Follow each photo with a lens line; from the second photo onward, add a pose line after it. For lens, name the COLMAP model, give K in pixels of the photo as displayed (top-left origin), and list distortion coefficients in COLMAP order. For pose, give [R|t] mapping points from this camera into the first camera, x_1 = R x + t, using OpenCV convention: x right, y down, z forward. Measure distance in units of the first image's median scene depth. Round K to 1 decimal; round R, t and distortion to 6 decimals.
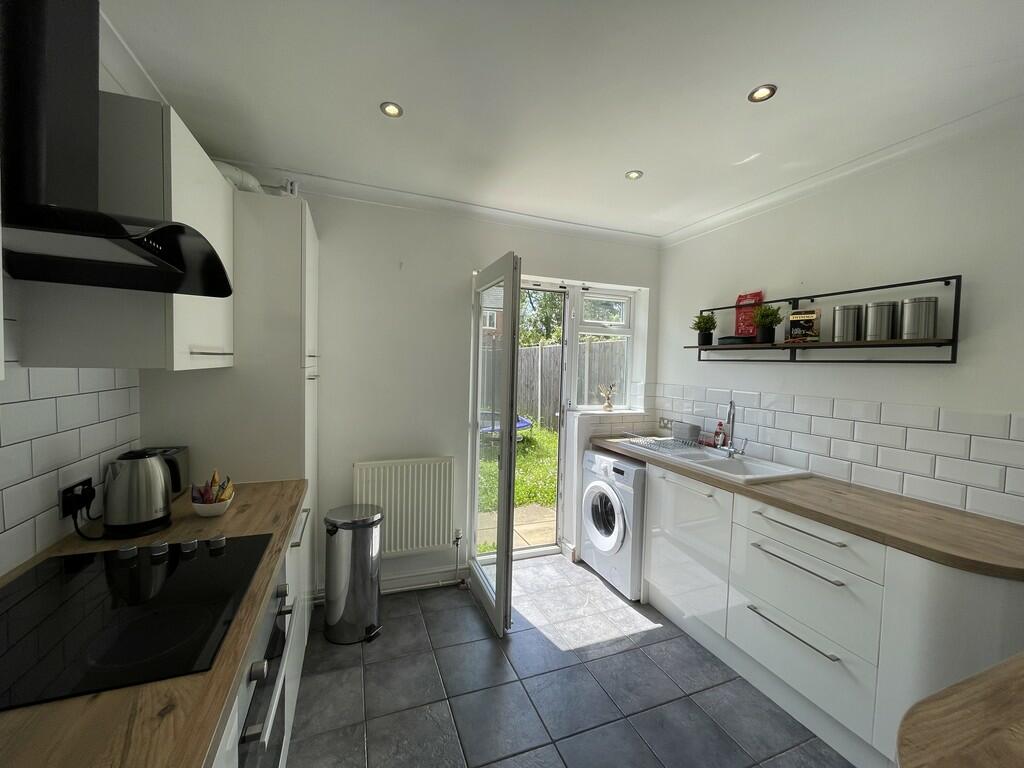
lens RADIAL K [[414.4, 0, 511.9], [0, 414.4, 384.1], [0, 0, 1]] dist [-0.000545, -0.000093]
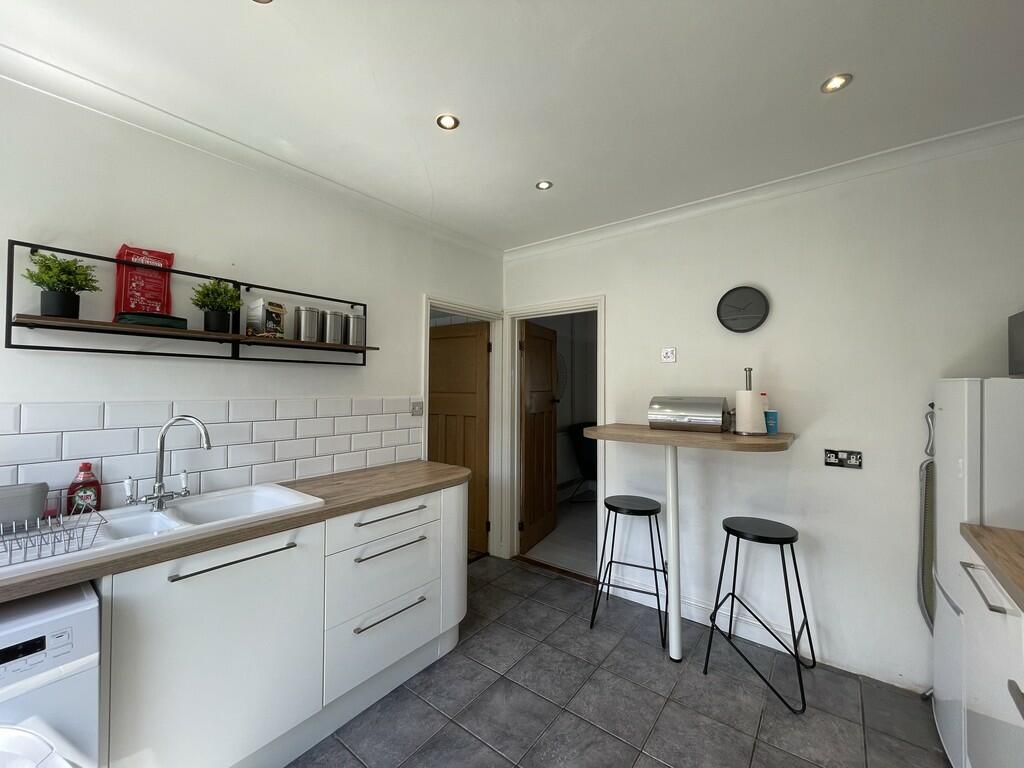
lens RADIAL K [[414.4, 0, 513.9], [0, 414.4, 377.9], [0, 0, 1]] dist [-0.000545, -0.000093]
pose [[-0.504443, -0.014915, 0.863316, -0.337554], [0.022096, 0.999300, 0.030175, -0.032606], [-0.863162, 0.034297, -0.503761, 1.046939]]
